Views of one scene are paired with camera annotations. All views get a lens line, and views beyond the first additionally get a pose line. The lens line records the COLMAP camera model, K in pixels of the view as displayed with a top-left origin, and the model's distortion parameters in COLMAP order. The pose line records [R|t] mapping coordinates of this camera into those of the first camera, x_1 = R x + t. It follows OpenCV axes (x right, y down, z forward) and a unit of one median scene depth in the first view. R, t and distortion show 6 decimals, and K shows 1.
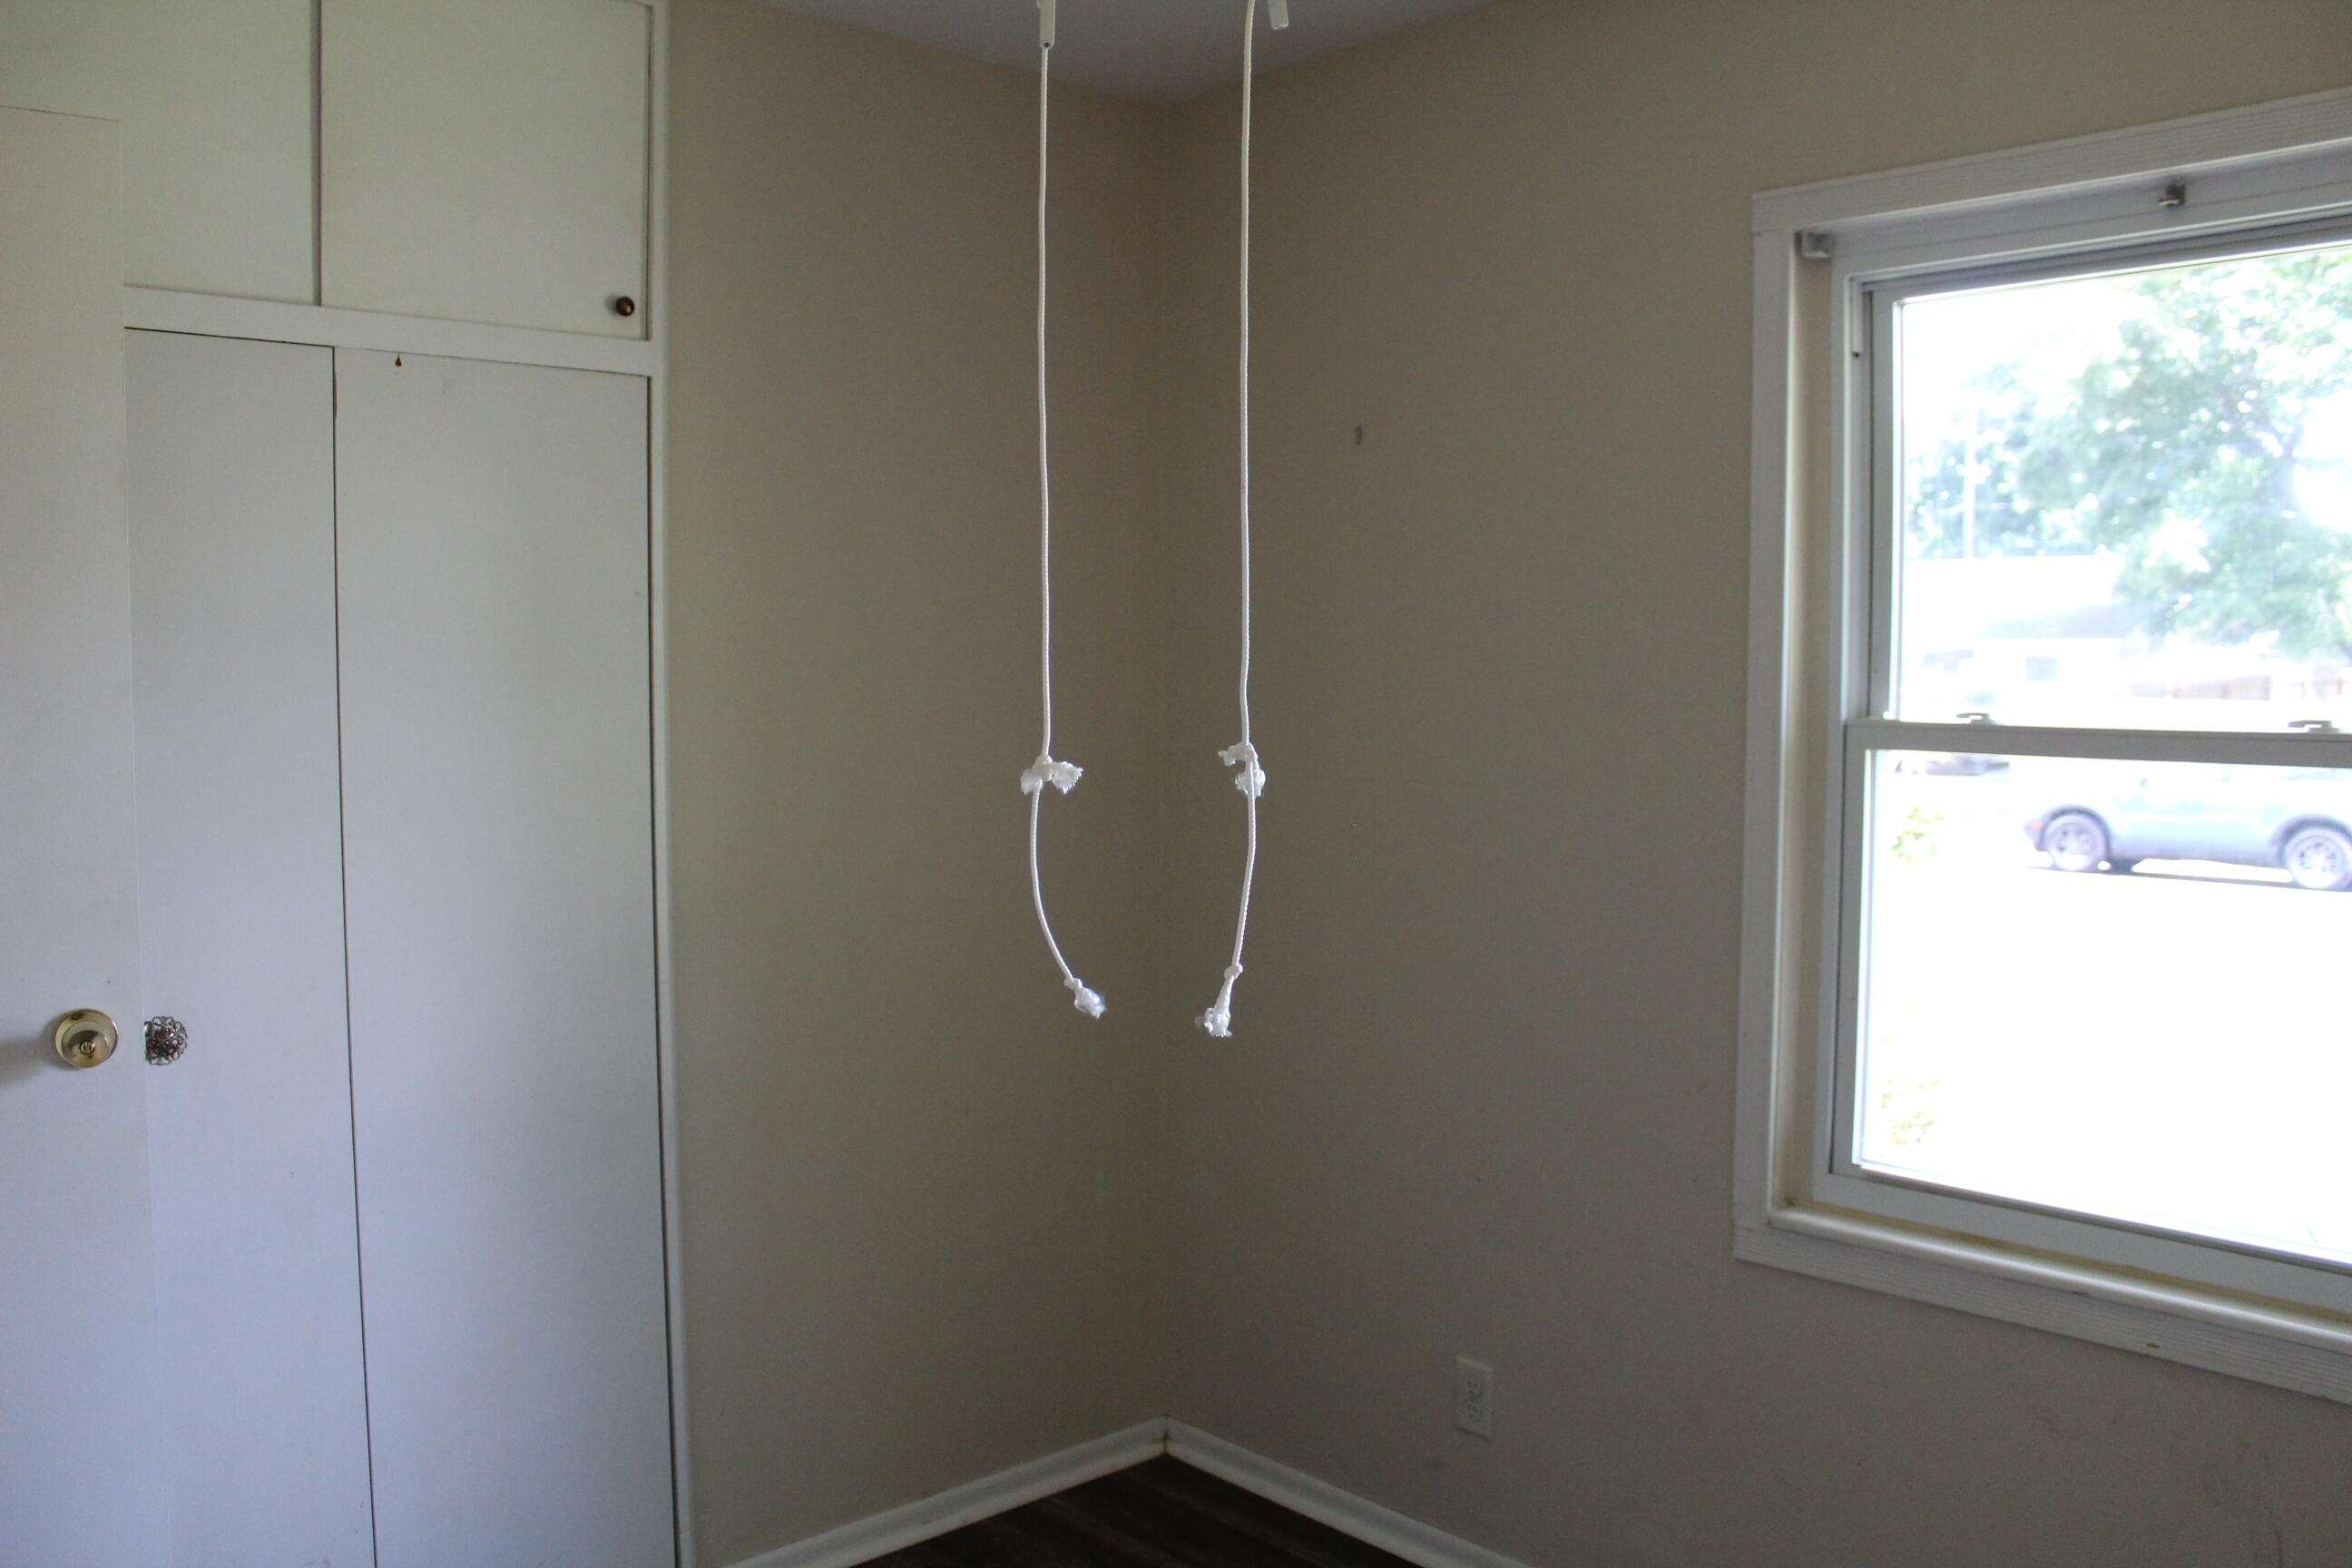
lens RADIAL K [[1979.4, 0, 1167.4], [0, 1979.4, 789.1], [0, 0, 1]] dist [-0.156585, 0.138546]
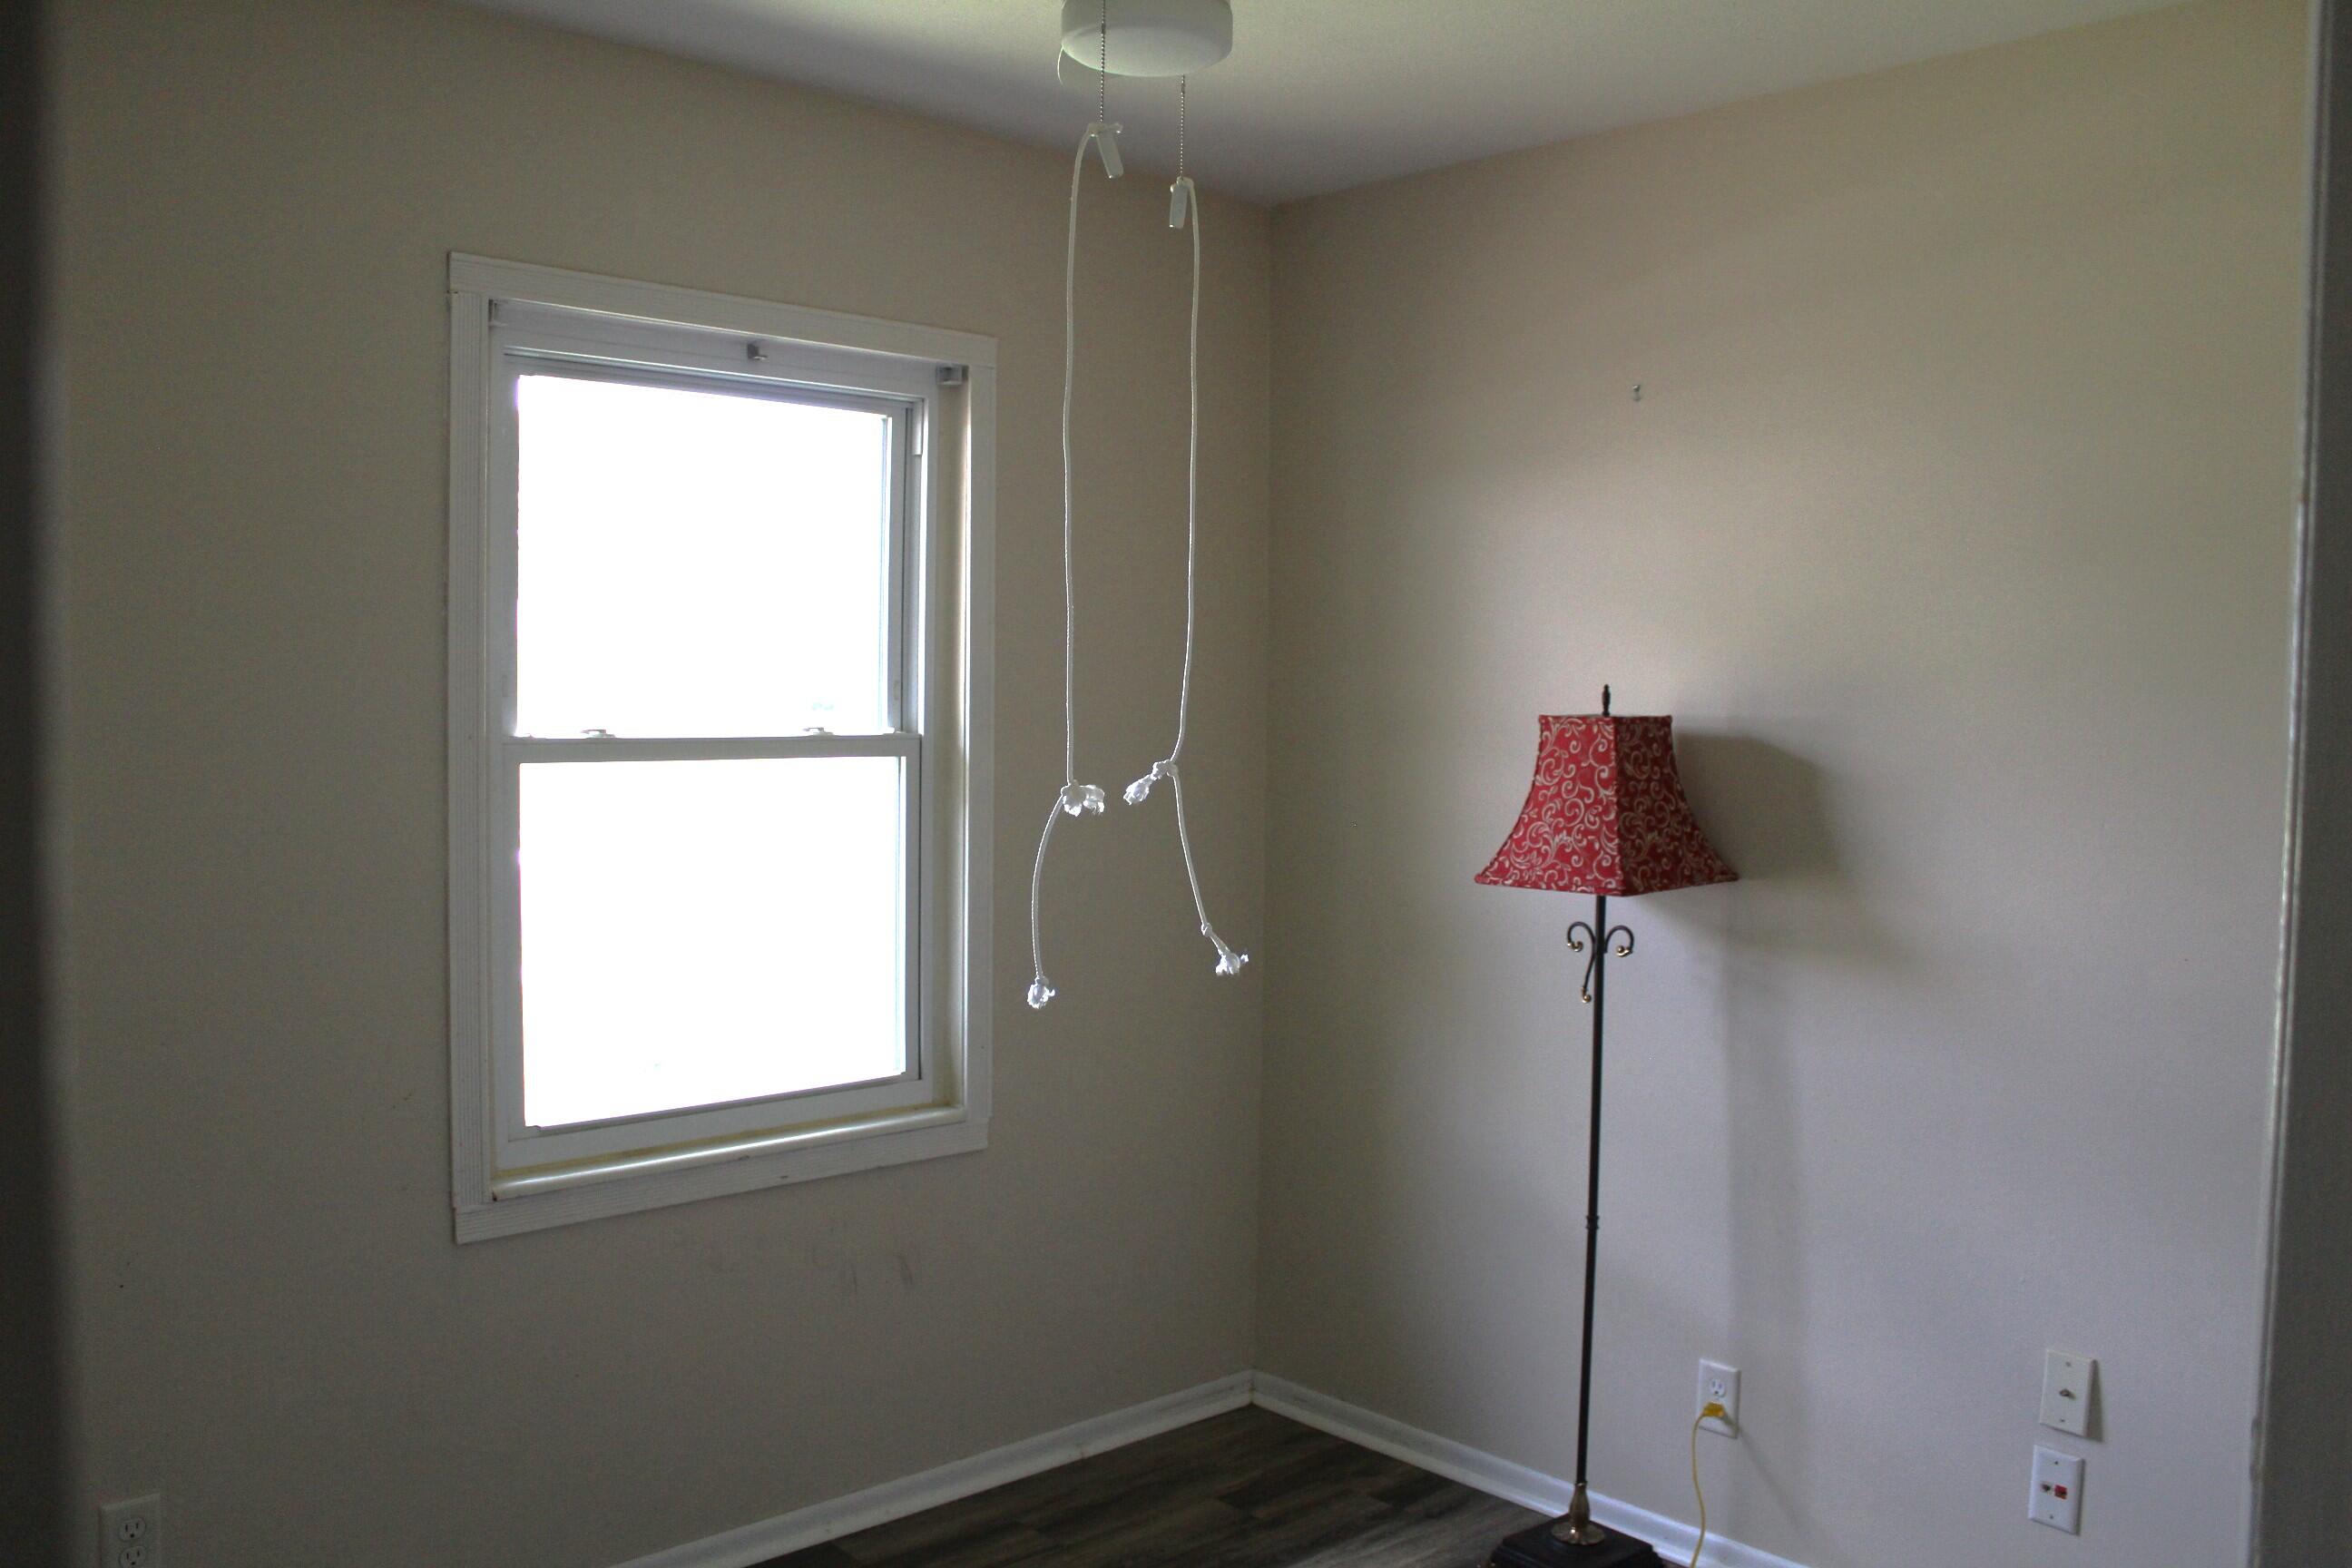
lens RADIAL K [[1979.4, 0, 1167.4], [0, 1979.4, 789.1], [0, 0, 1]] dist [-0.156585, 0.138546]
pose [[-0.020037, -0.052287, 0.998431, -0.824601], [0.053659, 0.997136, 0.053296, -0.048089], [-0.998358, 0.054643, -0.017174, 0.663762]]
